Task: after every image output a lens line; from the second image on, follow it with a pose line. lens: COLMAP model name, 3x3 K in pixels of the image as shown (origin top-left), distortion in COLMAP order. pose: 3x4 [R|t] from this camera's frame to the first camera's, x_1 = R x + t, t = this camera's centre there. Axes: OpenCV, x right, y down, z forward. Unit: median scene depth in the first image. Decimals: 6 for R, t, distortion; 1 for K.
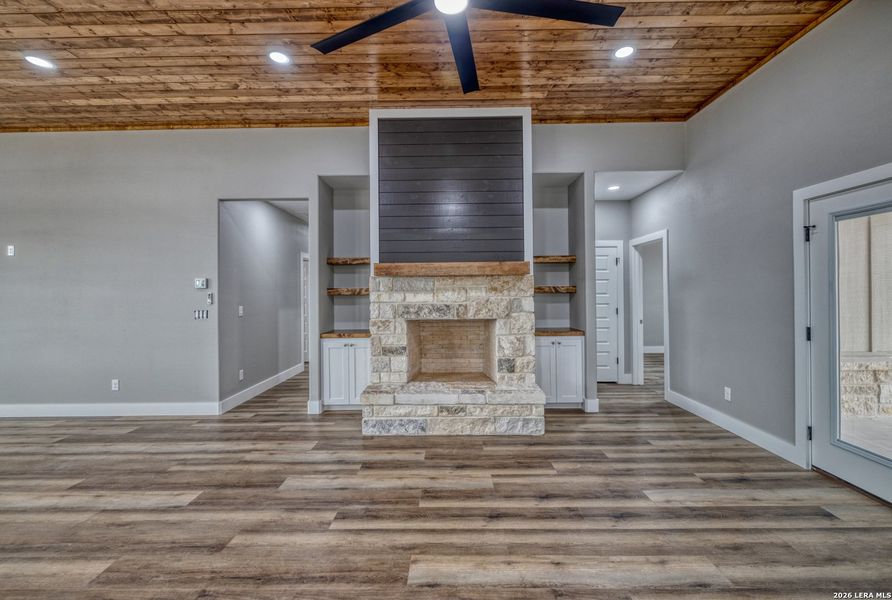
lens RADIAL K [[383.2, 0, 443.7], [0, 383.2, 291.1], [0, 0, 1]] dist [0.002125, 0.000195]
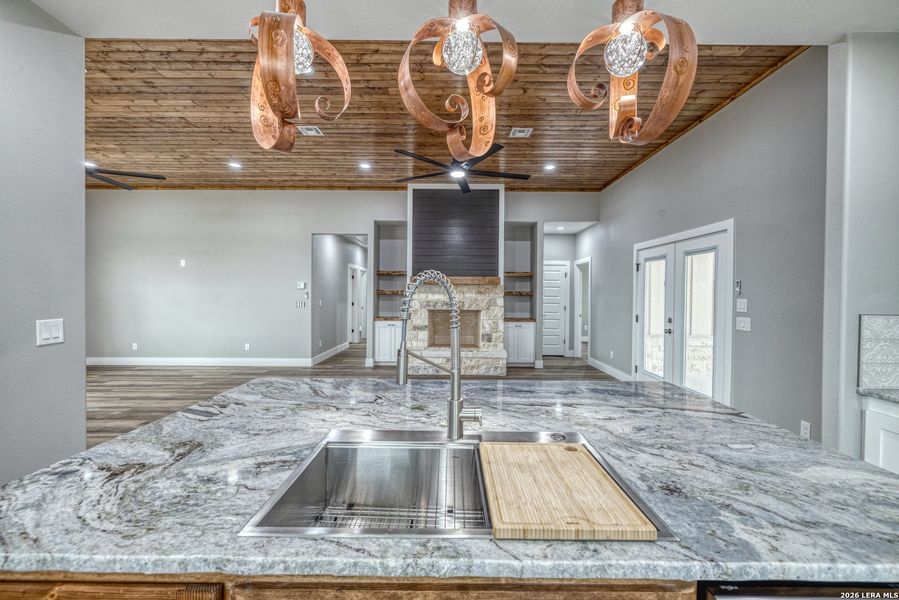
lens RADIAL K [[377.3, 0, 449.5], [0, 377.3, 300.0], [0, 0, 1]] dist [-0.000143, 0.000027]
pose [[0.999769, 0.018631, 0.010692, -0.019357], [-0.018856, 0.999595, 0.021332, -0.004322], [-0.010290, -0.021529, 0.999715, -0.616643]]
